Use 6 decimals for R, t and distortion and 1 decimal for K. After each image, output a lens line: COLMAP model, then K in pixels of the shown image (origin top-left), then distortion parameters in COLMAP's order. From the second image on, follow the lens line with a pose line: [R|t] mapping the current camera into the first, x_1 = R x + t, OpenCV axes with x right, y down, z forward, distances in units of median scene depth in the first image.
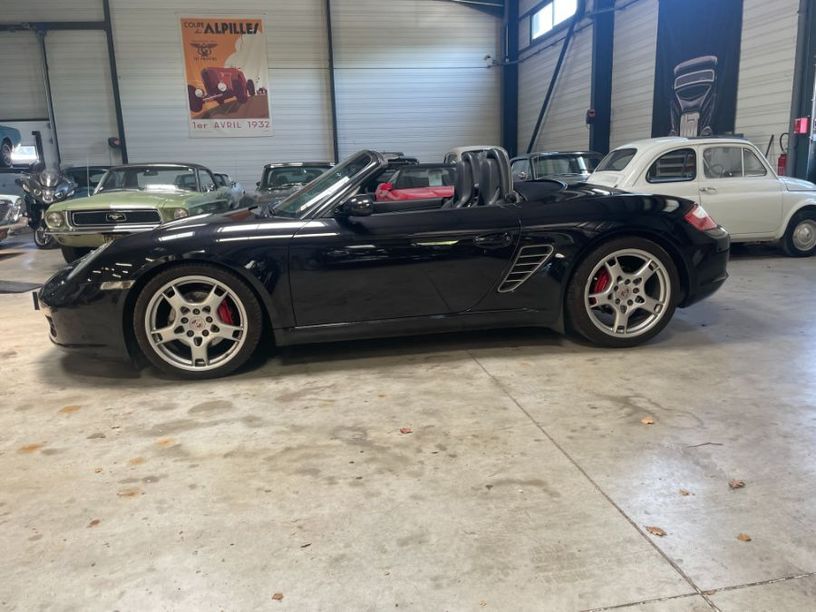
lens RADIAL K [[619.5, 0, 410.8], [0, 619.5, 307.5], [0, 0, 1]] dist [0.099307, -0.136674]
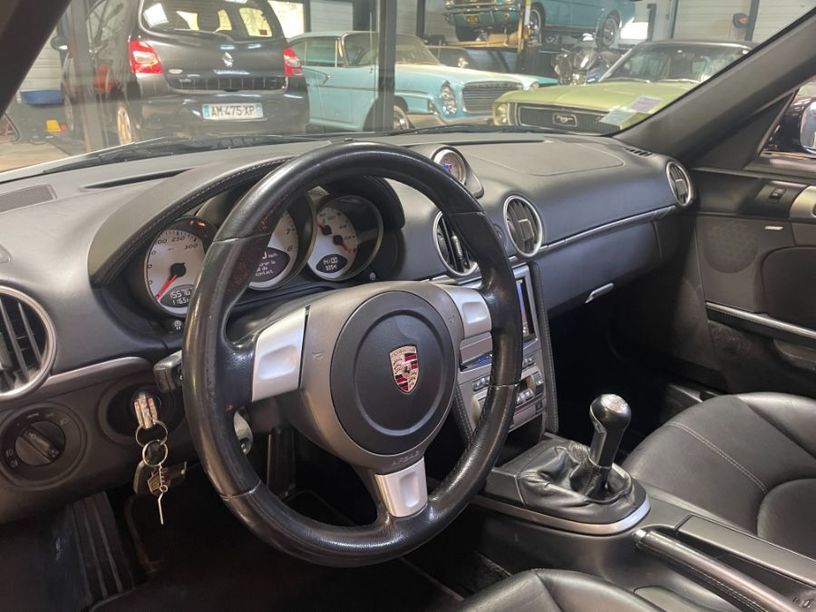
lens RADIAL K [[619.5, 0, 402.6], [0, 619.5, 314.5], [0, 0, 1]] dist [0.099307, -0.136674]
pose [[0.554602, 0.350277, -0.754800, 0.035405], [-0.218585, 0.936556, 0.274014, -0.220673], [0.802893, 0.013019, 0.595981, 1.080312]]
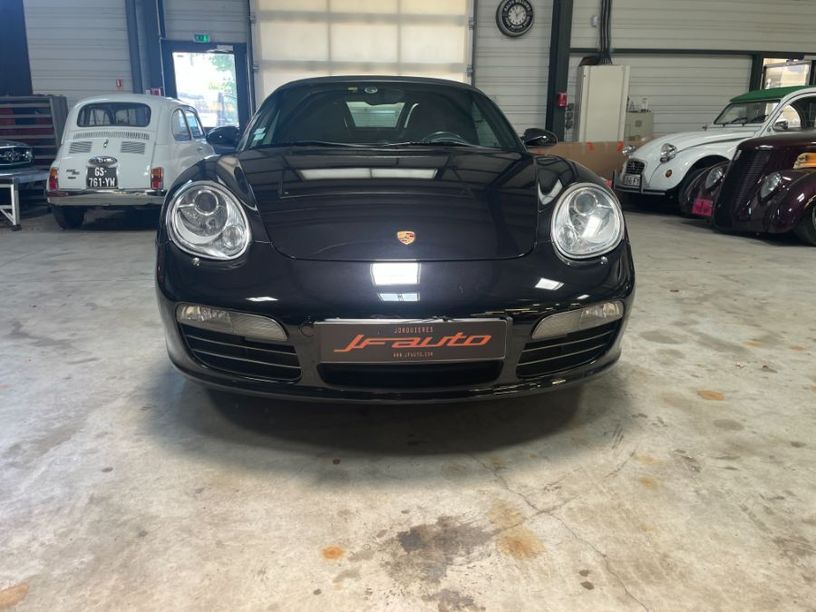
lens RADIAL K [[619.5, 0, 403.5], [0, 619.5, 285.2], [0, 0, 1]] dist [0.099307, -0.136674]
pose [[0.072145, -0.197996, 0.977544, -1.188065], [0.206825, 0.961764, 0.179536, -0.166824], [-0.975714, 0.189228, 0.110337, 1.158710]]
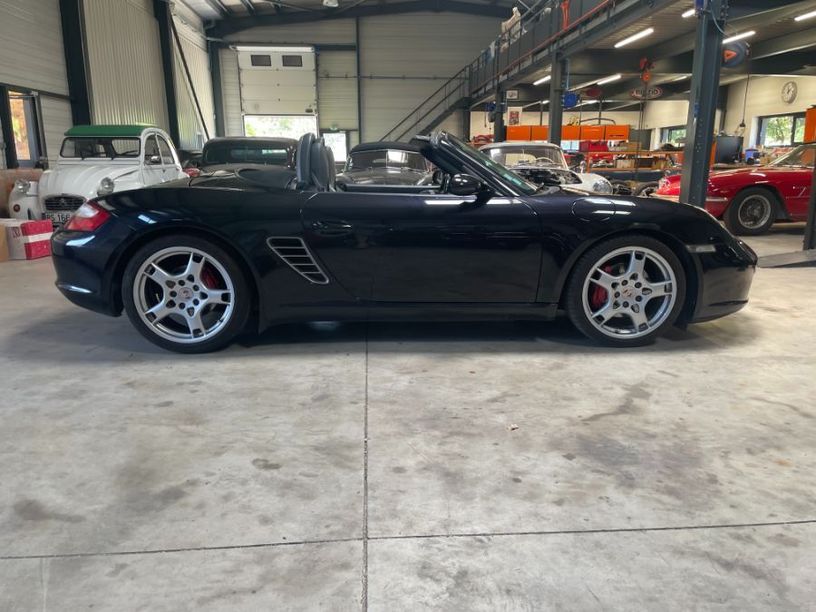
lens RADIAL K [[619.5, 0, 409.2], [0, 619.5, 306.8], [0, 0, 1]] dist [0.099307, -0.136674]
pose [[-0.993471, 0.010641, 0.113584, -0.172618], [0.058062, 0.904203, 0.423137, -0.526968], [-0.098200, 0.426970, -0.898918, 2.507991]]
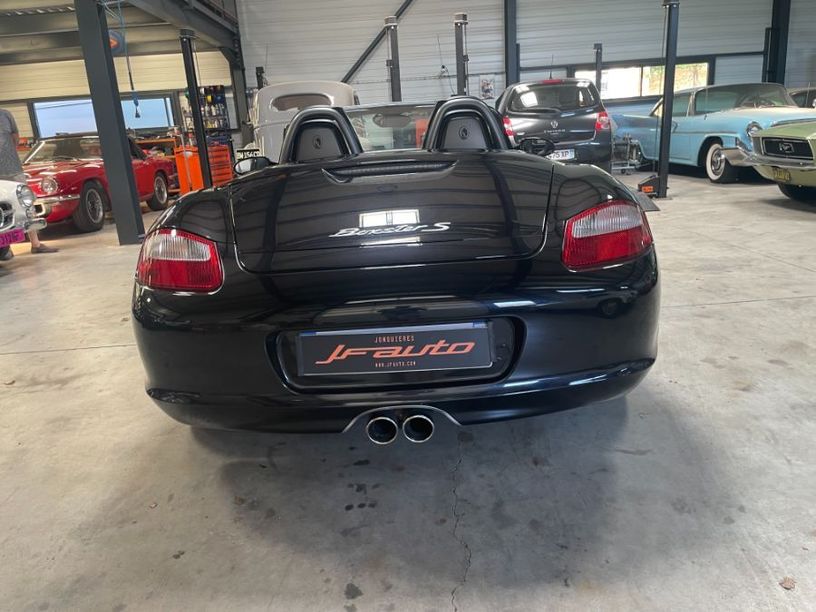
lens RADIAL K [[619.5, 0, 407.4], [0, 619.5, 310.7], [0, 0, 1]] dist [0.099307, -0.136674]
pose [[-0.140325, 0.314074, -0.938971, 1.059899], [-0.143825, 0.931829, 0.333179, -0.345272], [0.979604, 0.181801, -0.085587, 1.436032]]
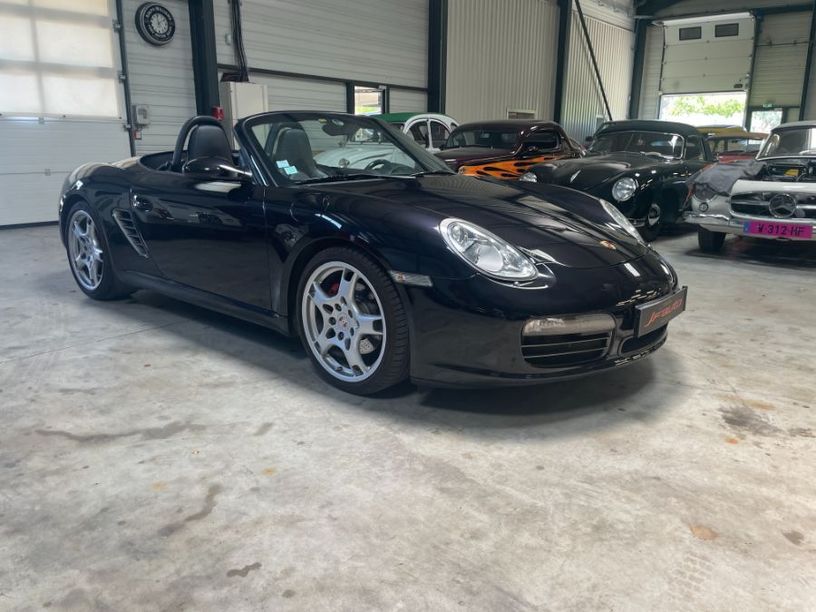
lens RADIAL K [[619.5, 0, 407.5], [0, 619.5, 292.2], [0, 0, 1]] dist [0.099307, -0.136674]
pose [[-0.647136, -0.149850, 0.747503, -1.068439], [0.174828, 0.925194, 0.336825, -0.370570], [-0.742058, 0.348656, -0.572528, 1.896468]]
